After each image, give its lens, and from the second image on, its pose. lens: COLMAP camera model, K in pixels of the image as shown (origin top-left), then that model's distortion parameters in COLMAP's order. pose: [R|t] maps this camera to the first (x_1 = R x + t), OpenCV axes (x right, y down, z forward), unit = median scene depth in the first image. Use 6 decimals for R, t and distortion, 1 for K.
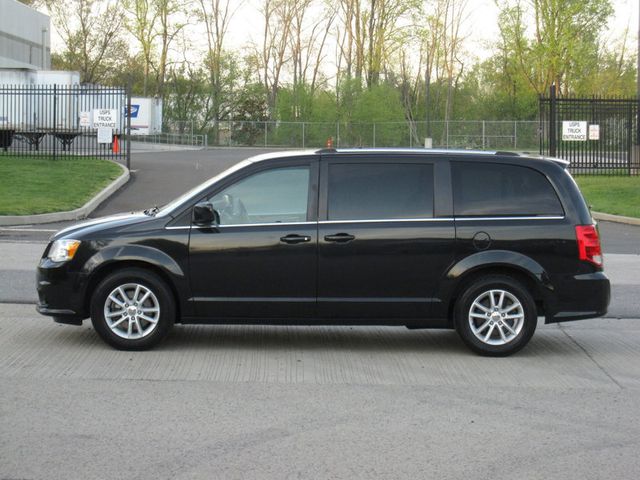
lens RADIAL K [[1521.9, 0, 320.0], [0, 1521.9, 240.0], [0, 0, 1]] dist [-0.097077, -0.313299]
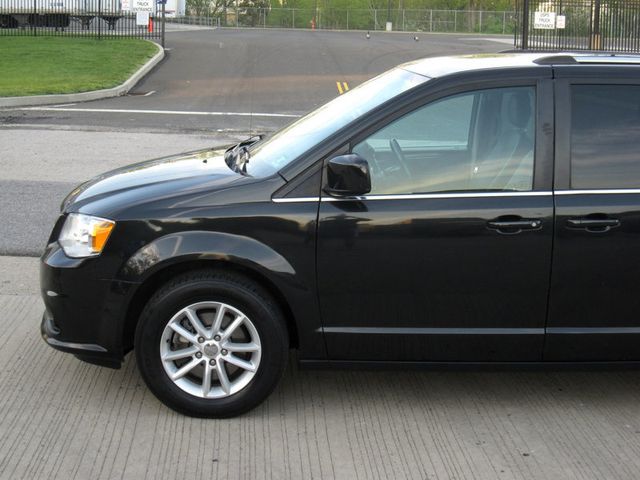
lens RADIAL K [[1083.1, 0, 320.0], [0, 1083.1, 240.0], [0, 0, 1]] dist [-0.159460, -0.003993]
pose [[0.999667, 0.008333, 0.024405, -0.028982], [-0.011523, 0.990963, 0.133642, -0.014022], [-0.023071, -0.133878, 0.990729, 0.190002]]
